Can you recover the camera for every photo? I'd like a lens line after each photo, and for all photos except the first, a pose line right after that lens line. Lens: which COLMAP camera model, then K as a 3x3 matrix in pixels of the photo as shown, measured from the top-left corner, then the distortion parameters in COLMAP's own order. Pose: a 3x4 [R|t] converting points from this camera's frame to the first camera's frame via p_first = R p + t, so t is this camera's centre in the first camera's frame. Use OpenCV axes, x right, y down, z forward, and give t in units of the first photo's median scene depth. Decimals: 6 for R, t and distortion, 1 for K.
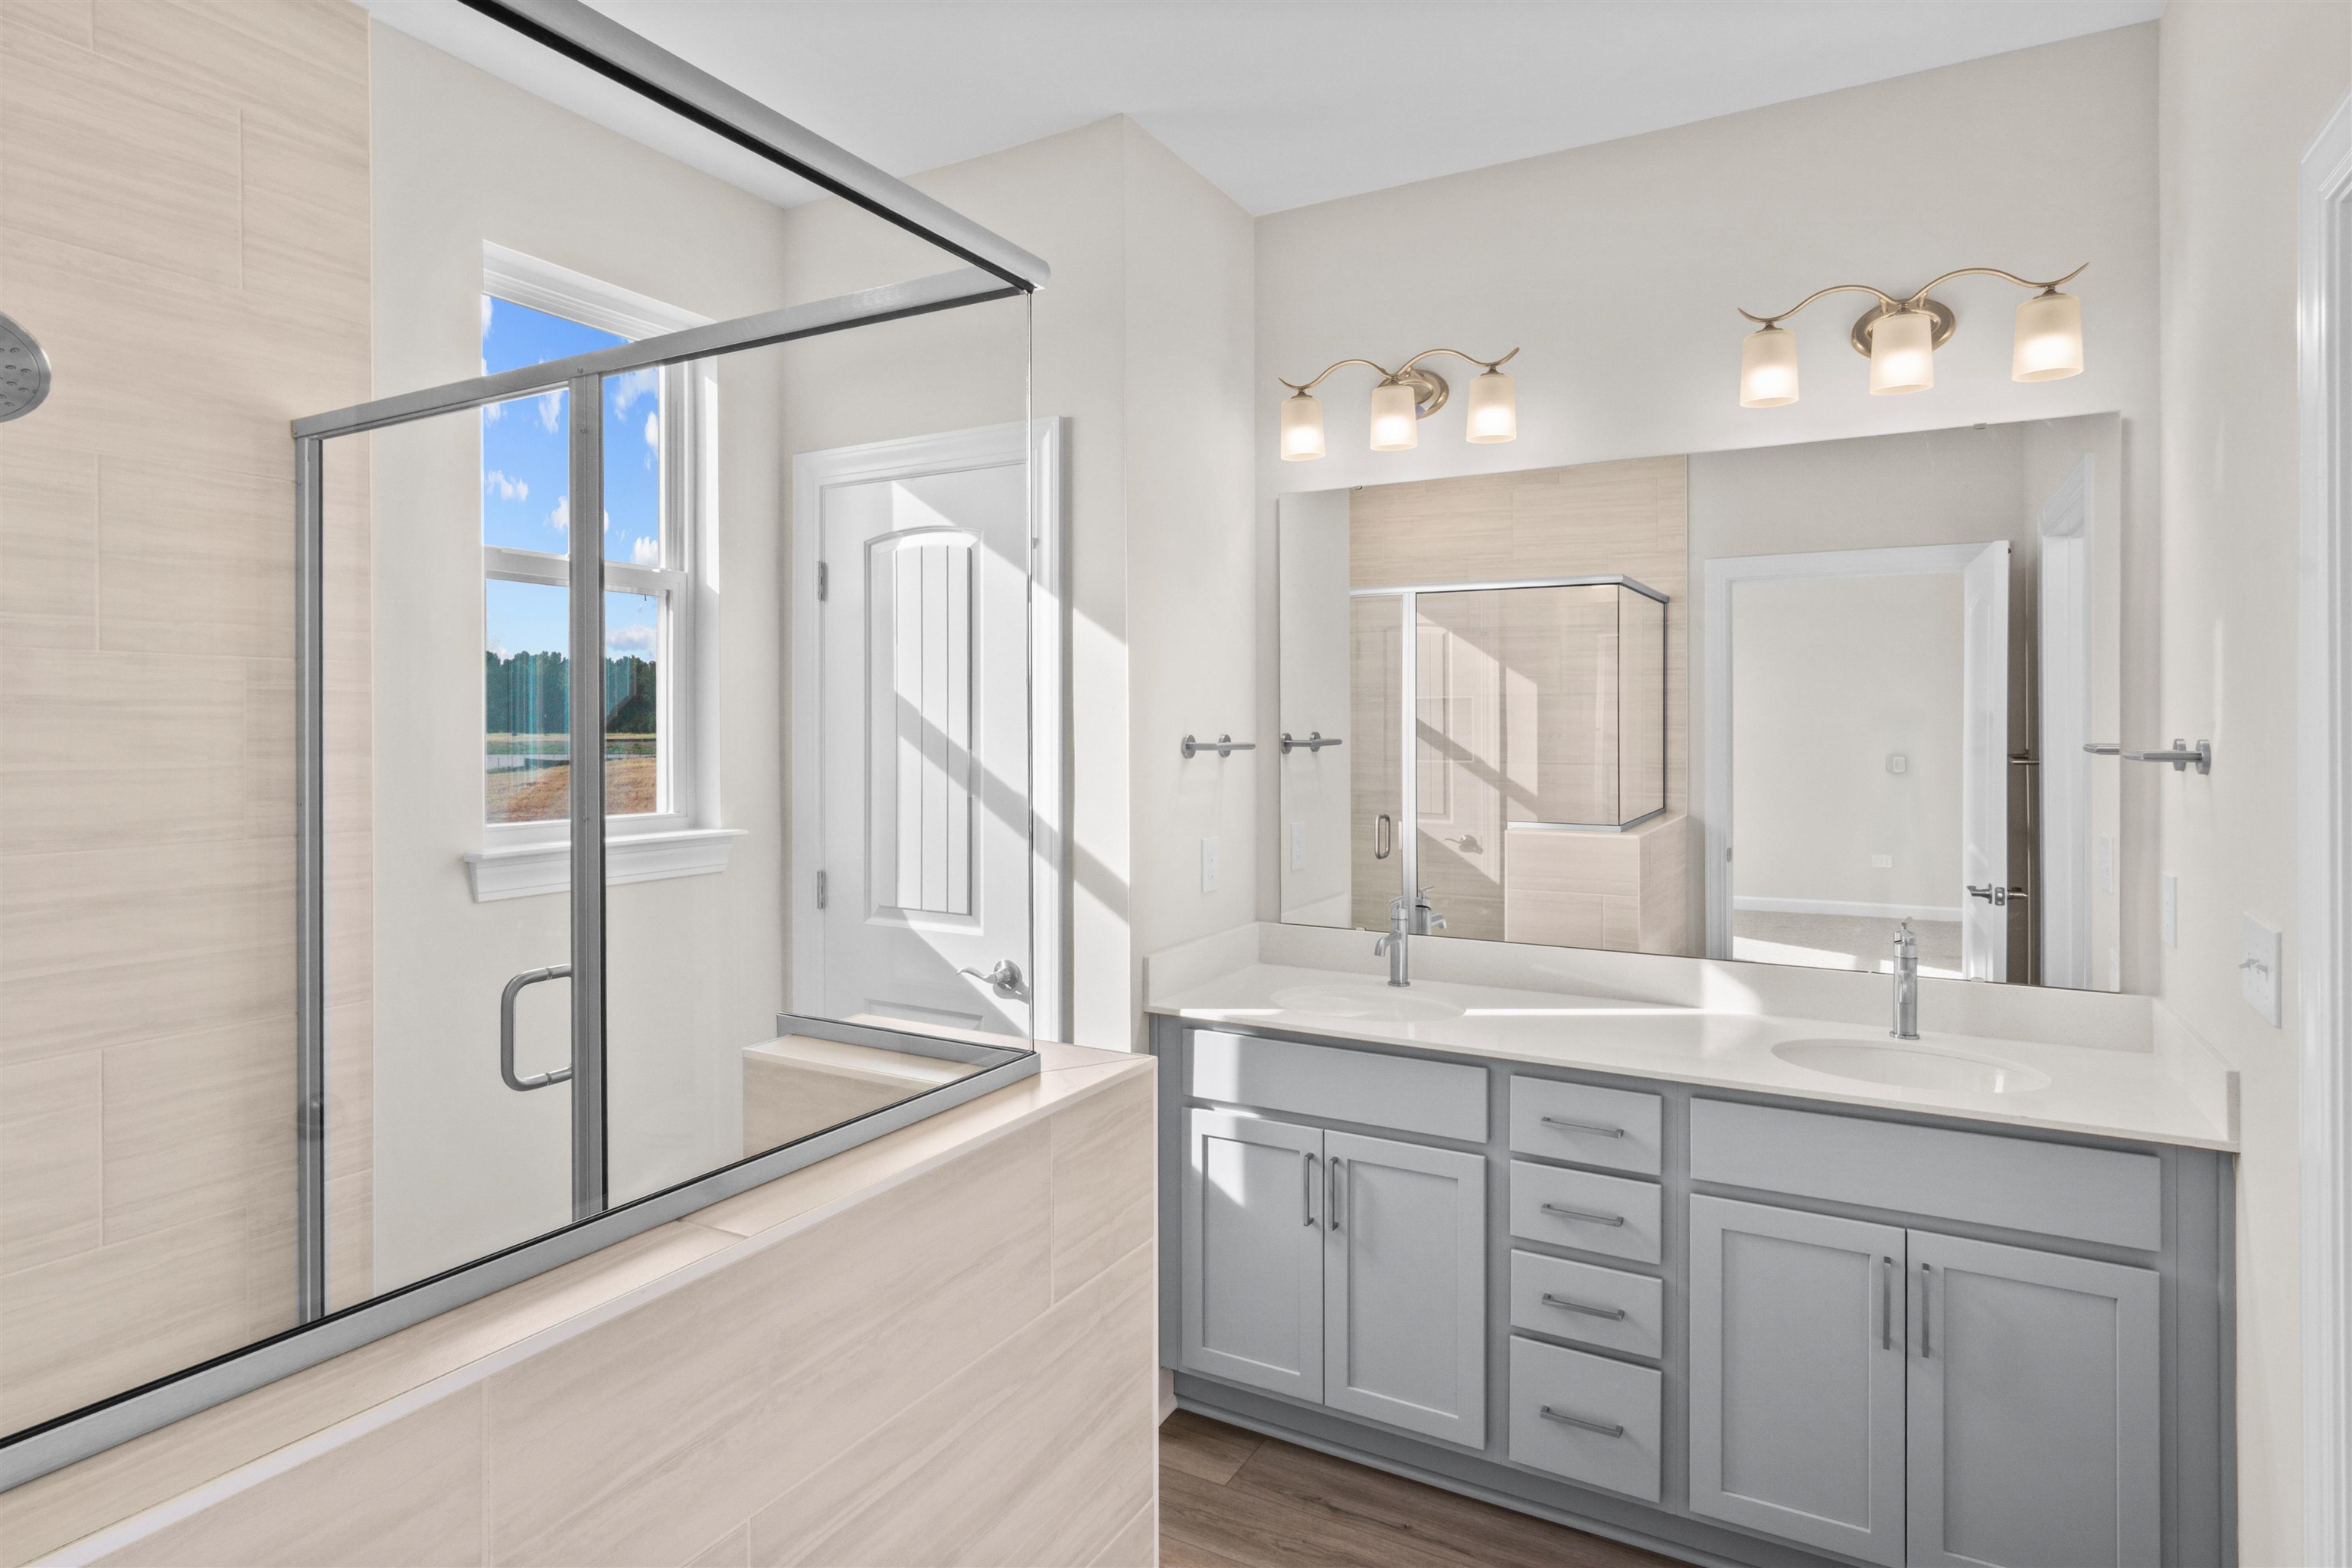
lens RADIAL K [[1278.9, 0, 1144.2], [0, 1278.9, 735.2], [0, 0, 1]] dist [0.003251, 0.000763]
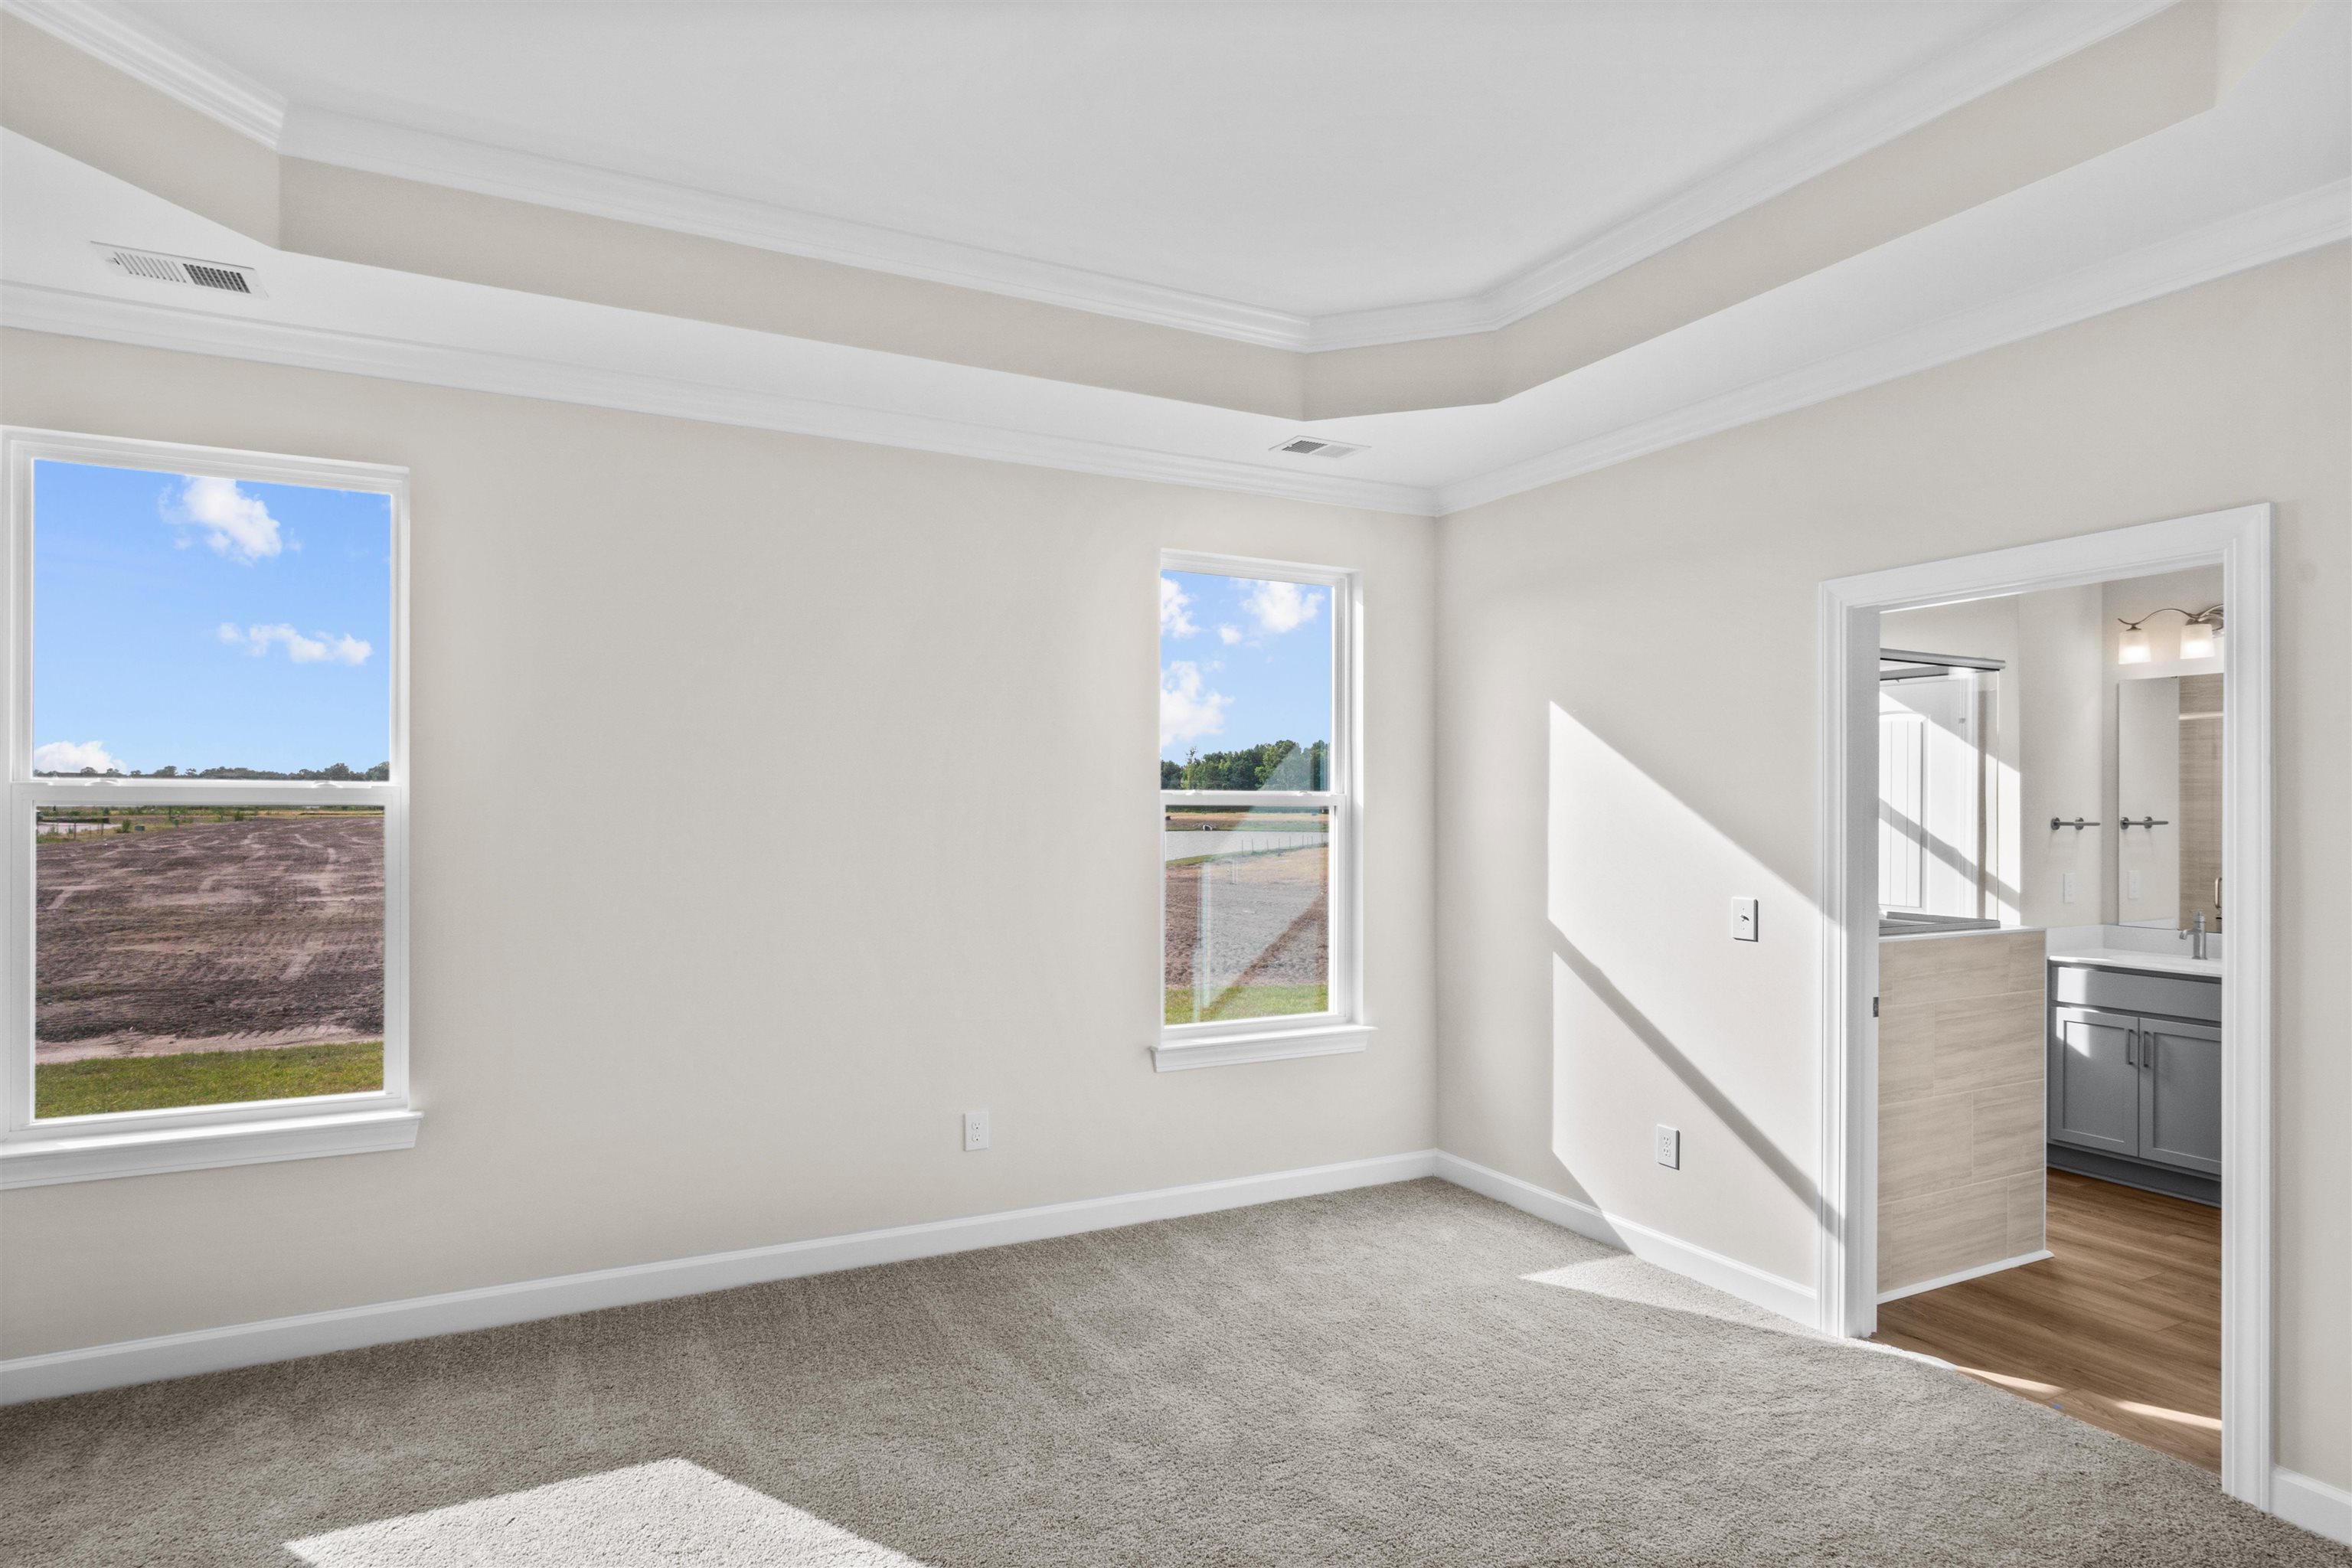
lens RADIAL K [[1278.9, 0, 1155.6], [0, 1278.9, 813.8], [0, 0, 1]] dist [0.003251, 0.000763]
pose [[0.842043, 0.004682, -0.539390, -0.068938], [-0.005940, 0.999982, -0.000592, 0.003810], [0.539378, 0.003702, 0.842056, -1.415972]]
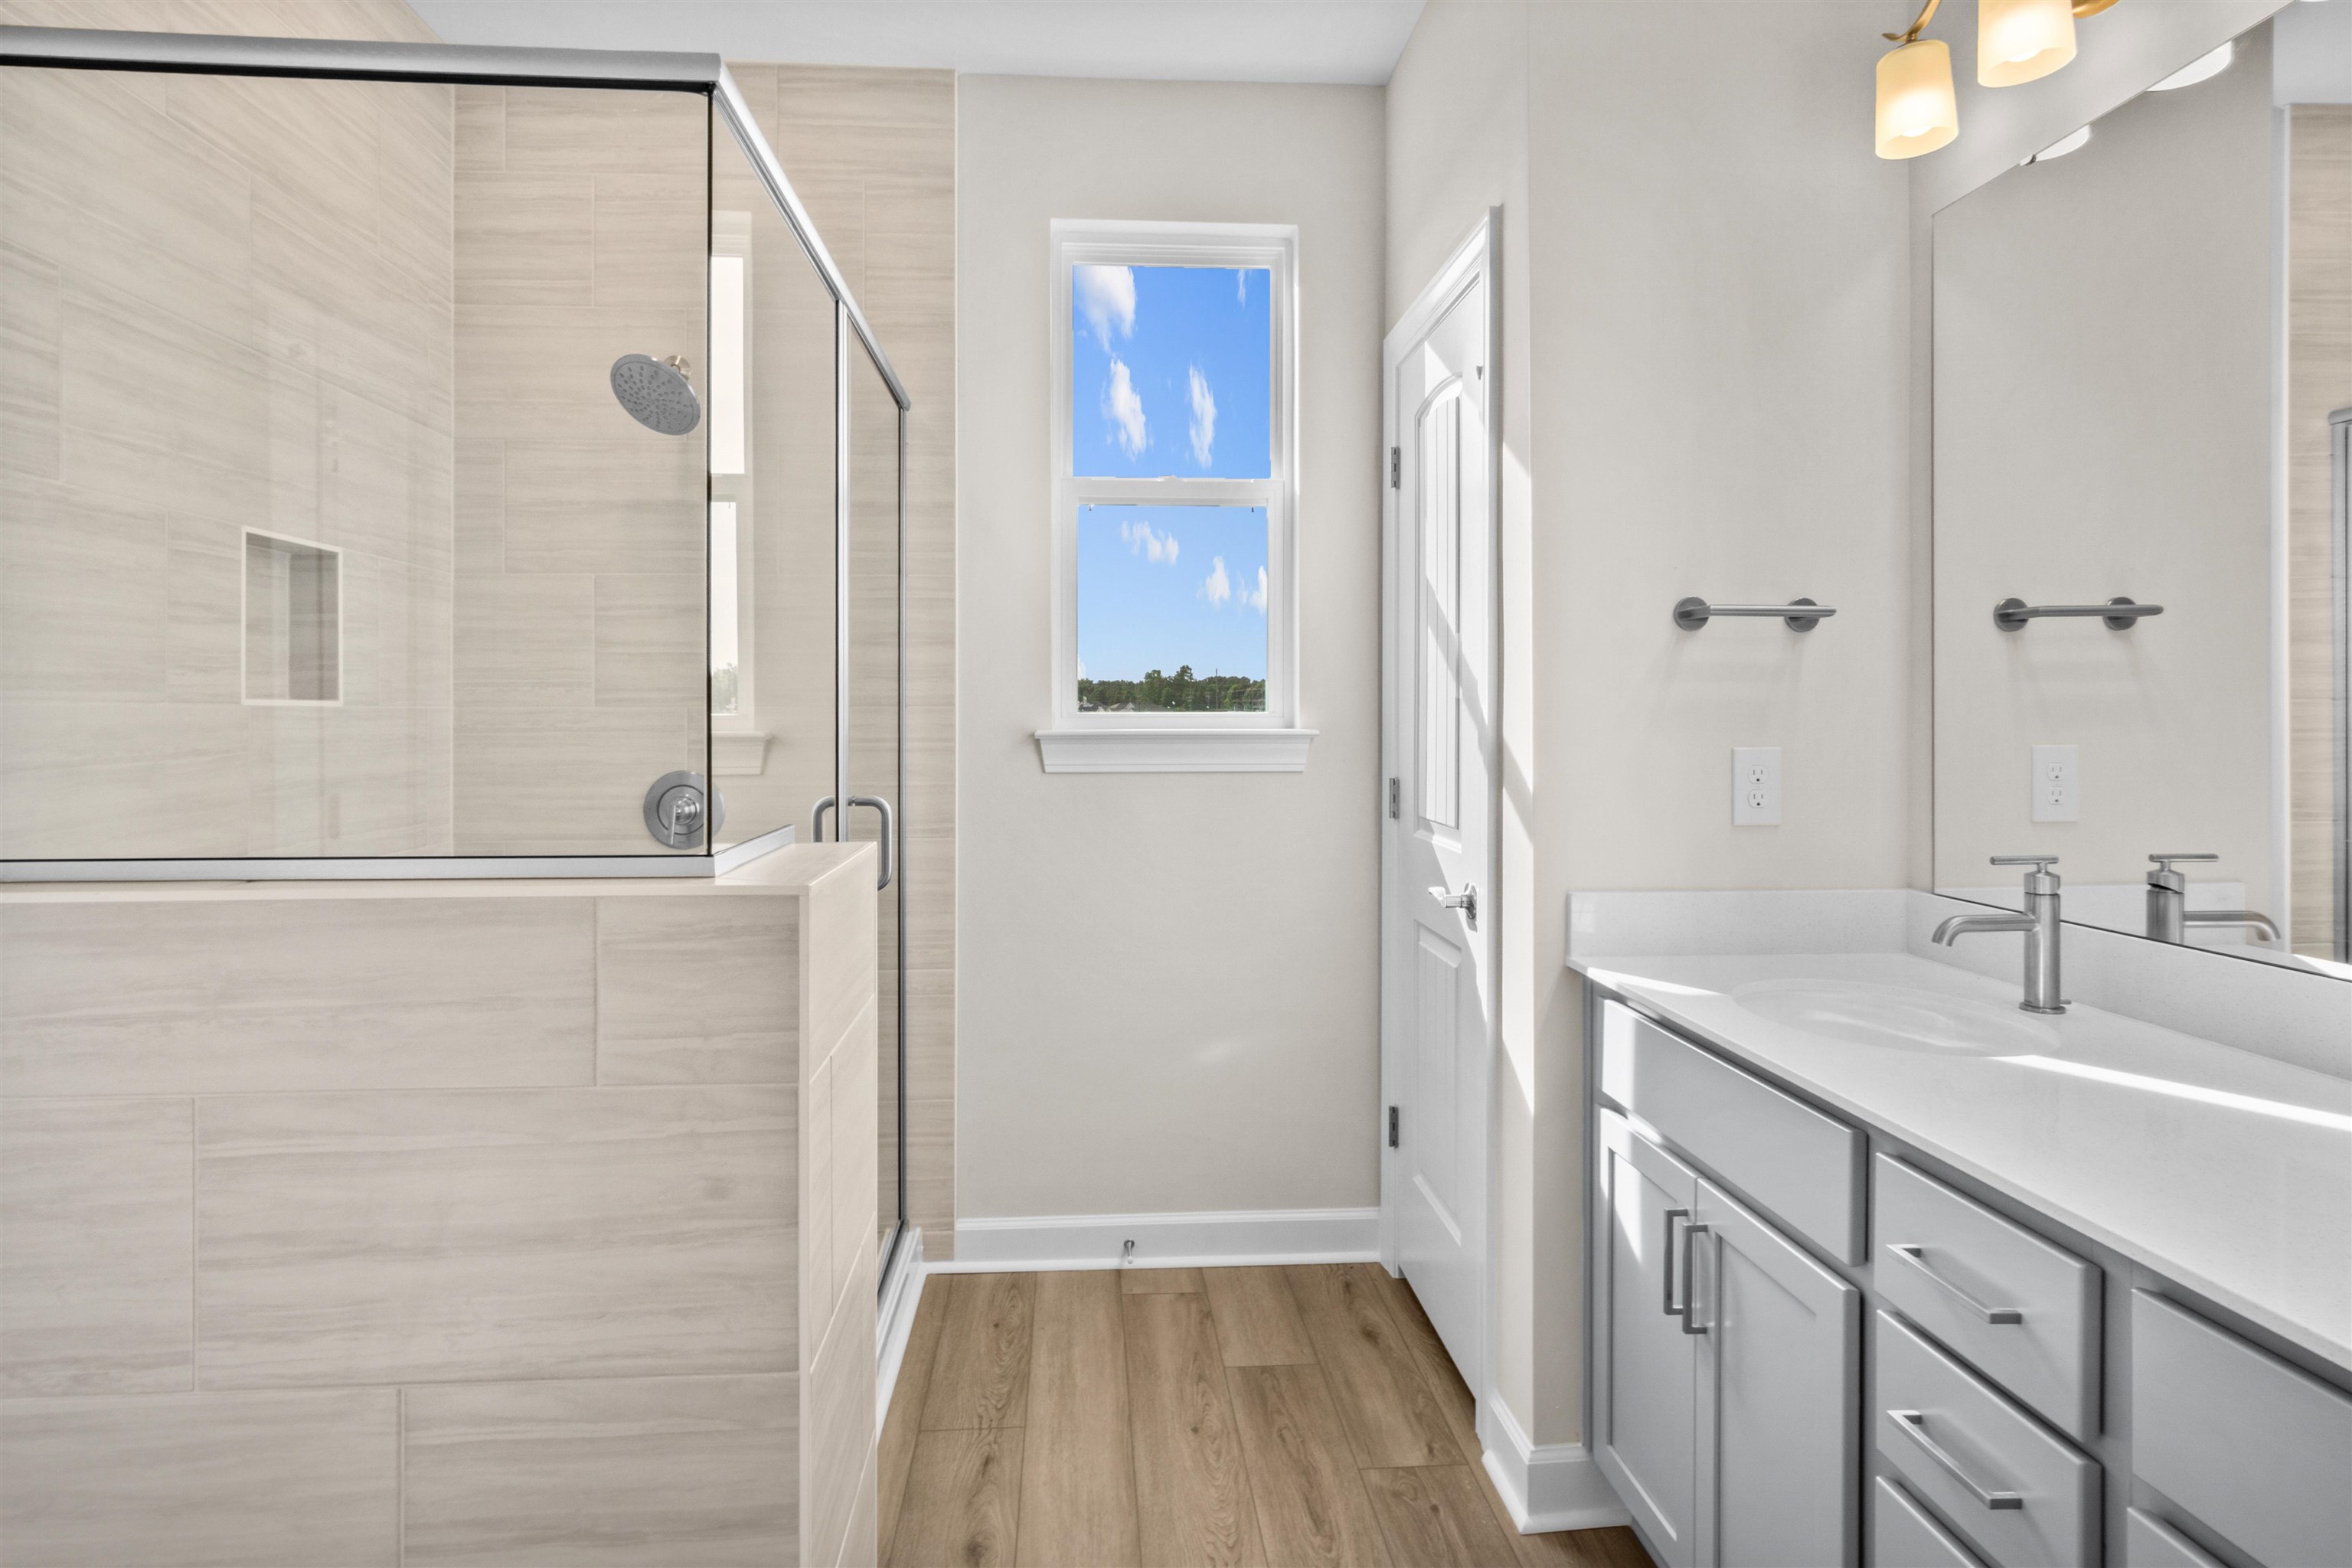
lens RADIAL K [[1278.9, 0, 1165.9], [0, 1278.9, 720.9], [0, 0, 1]] dist [0.003251, 0.000763]
pose [[0.557350, 0.003727, -0.830269, 0.498893], [-0.006393, 0.999980, 0.000198, 0.075129], [0.830253, 0.005198, 0.557362, 0.394465]]
